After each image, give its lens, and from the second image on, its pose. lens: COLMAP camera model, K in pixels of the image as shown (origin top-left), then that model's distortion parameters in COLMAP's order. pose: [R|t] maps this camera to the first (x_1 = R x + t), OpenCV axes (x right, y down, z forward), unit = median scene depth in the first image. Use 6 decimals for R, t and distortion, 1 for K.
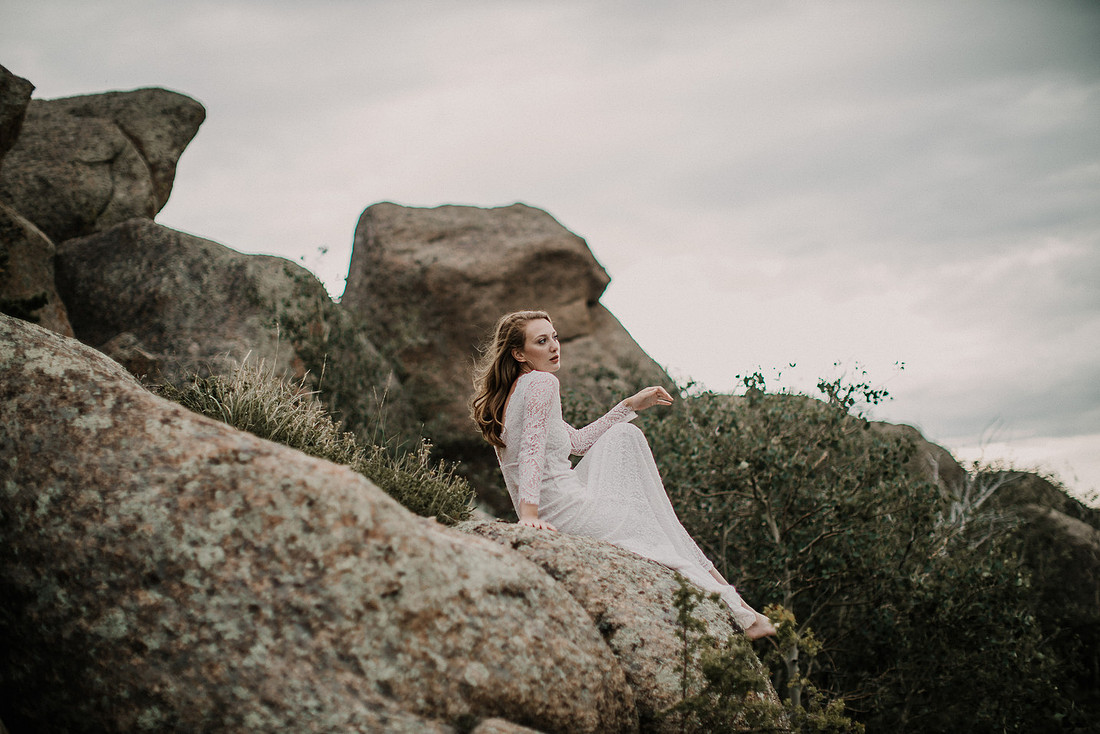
lens RADIAL K [[1609.5, 0, 550.0], [0, 1609.5, 367.0], [0, 0, 1]] dist [-0.157184, 0.338201]
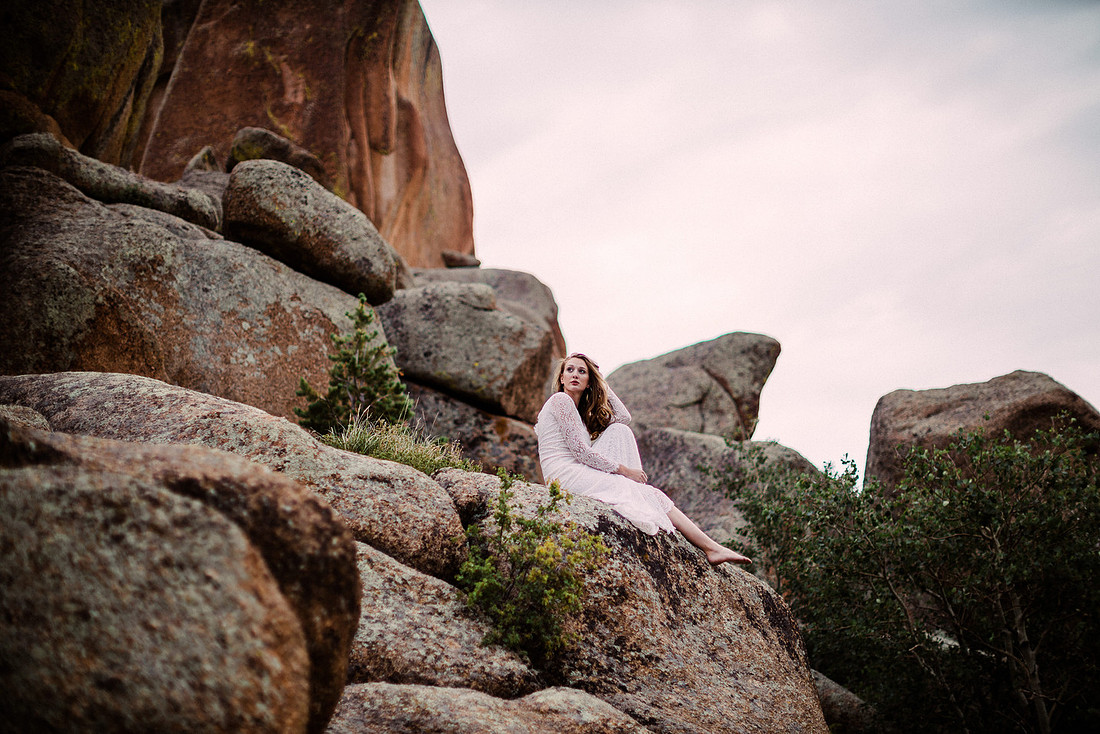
lens RADIAL K [[1609.5, 0, 550.0], [0, 1609.5, 367.0], [0, 0, 1]] dist [-0.157184, 0.338201]
pose [[0.889877, -0.166014, -0.424922, 0.204632], [0.094231, 0.978239, -0.184851, 0.082261], [0.446363, 0.124454, 0.886155, -0.105319]]
